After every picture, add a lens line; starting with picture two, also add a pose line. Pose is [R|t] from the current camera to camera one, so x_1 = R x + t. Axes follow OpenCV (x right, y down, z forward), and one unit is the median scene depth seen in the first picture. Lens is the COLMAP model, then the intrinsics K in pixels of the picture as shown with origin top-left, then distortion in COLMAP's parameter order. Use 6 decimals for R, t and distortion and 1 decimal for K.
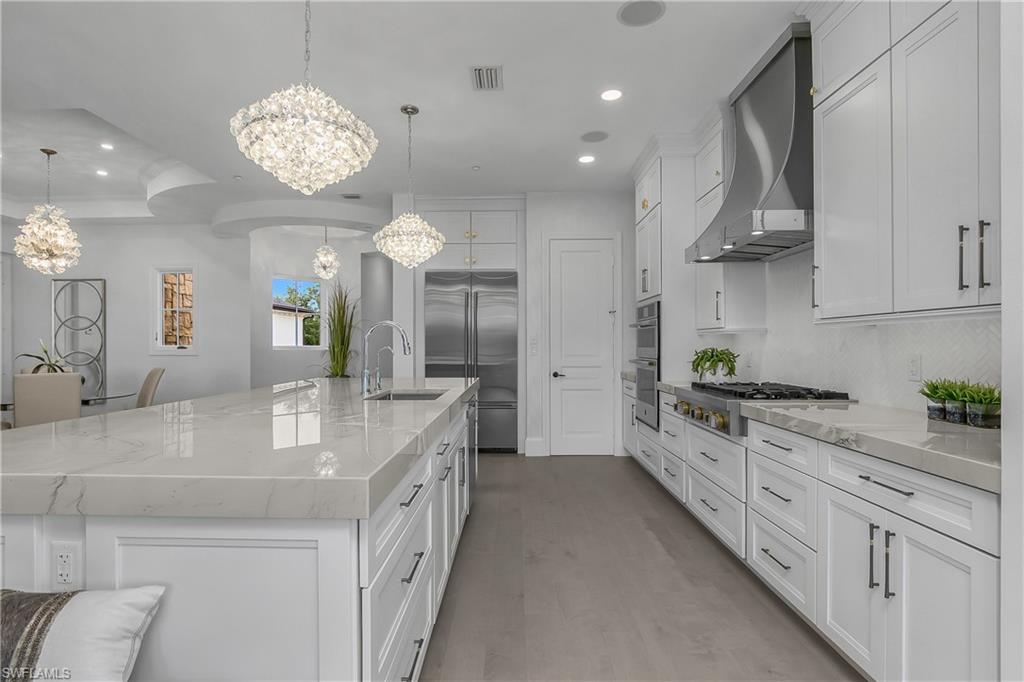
lens RADIAL K [[512.1, 0, 517.1], [0, 512.1, 344.5], [0, 0, 1]] dist [-0.023821, -0.000121]
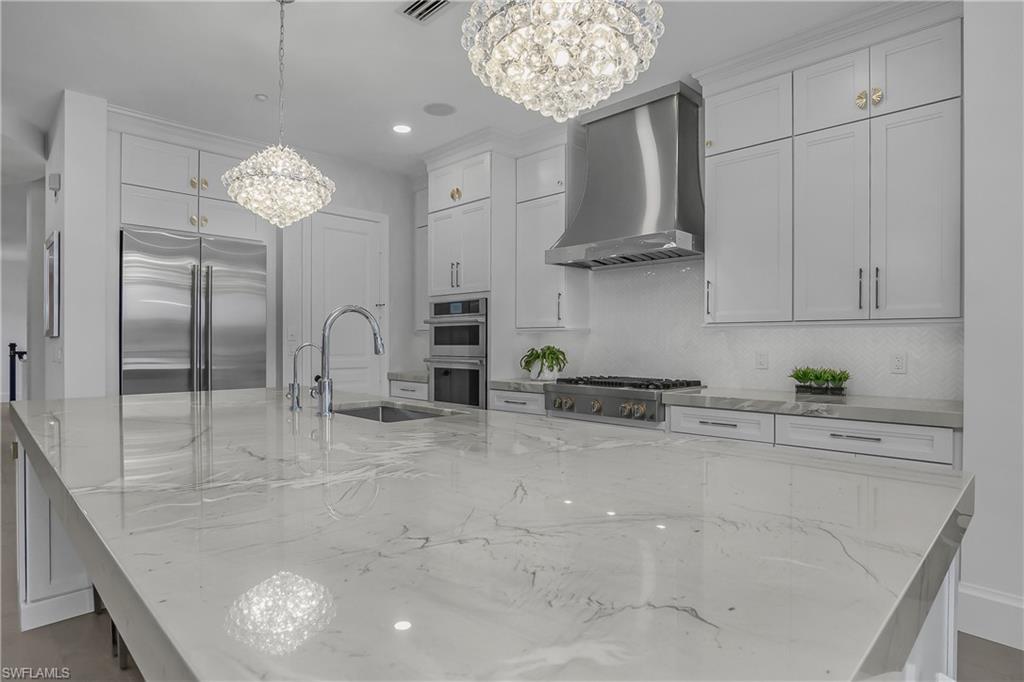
lens RADIAL K [[551.8, 0, 513.7], [0, 551.8, 342.8], [0, 0, 1]] dist [-0.017581, 0.000713]
pose [[0.704299, 0.003296, 0.709896, -0.644634], [-0.003854, 0.999992, -0.000819, 0.002128], [-0.709893, -0.002160, 0.704306, 0.324417]]
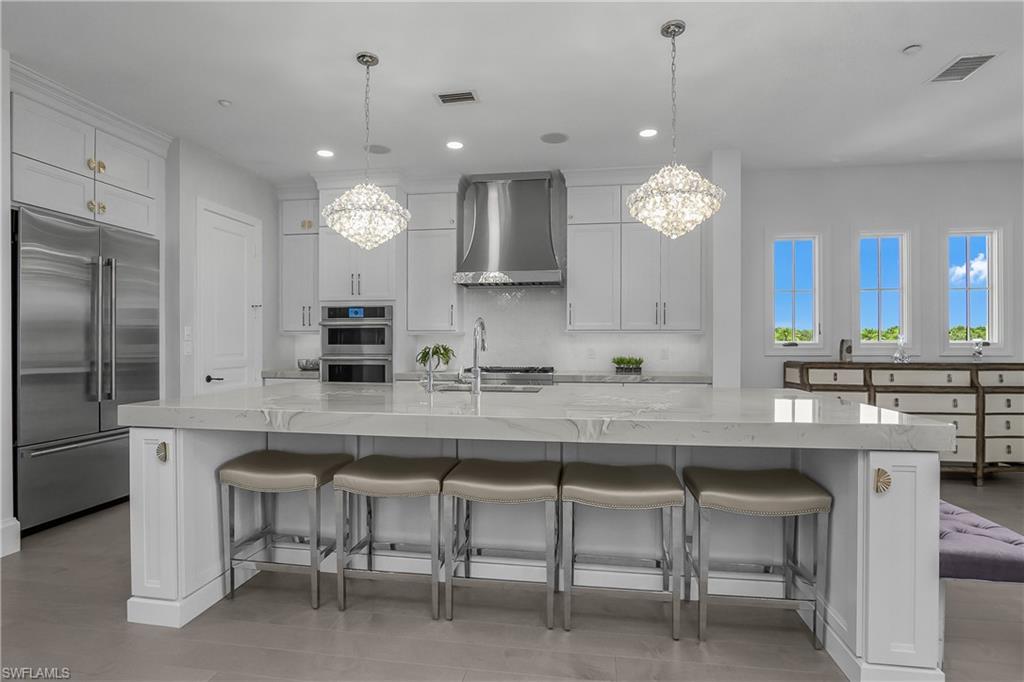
lens RADIAL K [[512.1, 0, 517.1], [0, 512.1, 344.1], [0, 0, 1]] dist [-0.023821, -0.000121]
pose [[0.147451, 0.002478, 0.989066, -1.274364], [-0.002259, 0.999995, -0.002169, 0.009748], [-0.989067, -0.001914, 0.147456, 0.793367]]
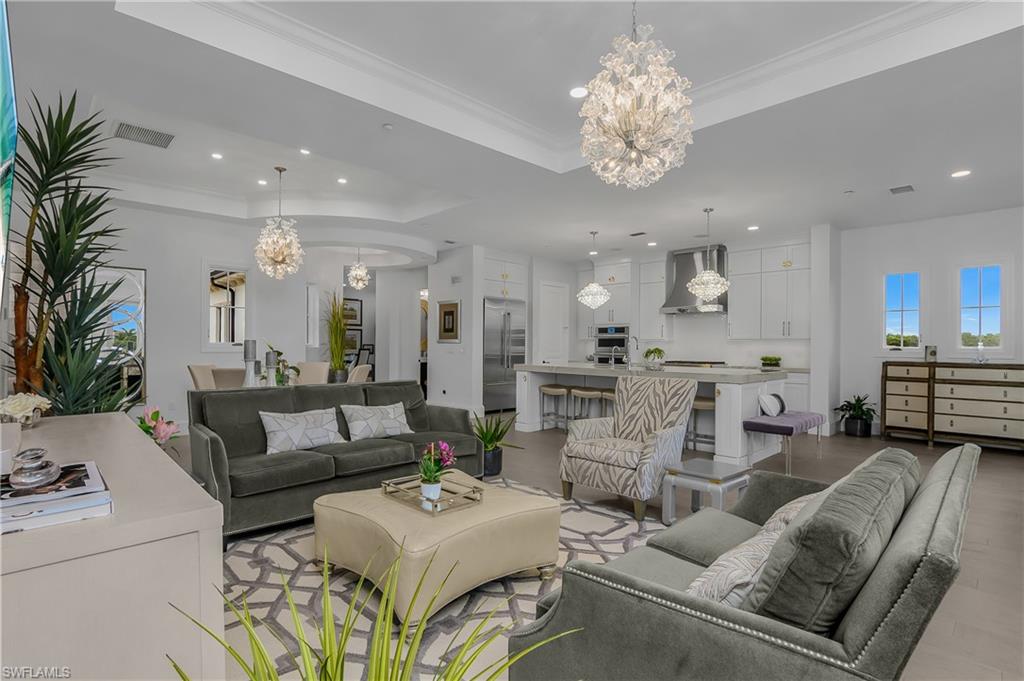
lens RADIAL K [[503.2, 0, 522.2], [0, 503.2, 340.9], [0, 0, 1]] dist [-0.005247, -0.000276]
pose [[0.701071, 0.013844, 0.712957, -2.392216], [-0.009609, 0.999904, -0.009967, 0.006392], [-0.713027, 0.000137, 0.701137, -0.309538]]
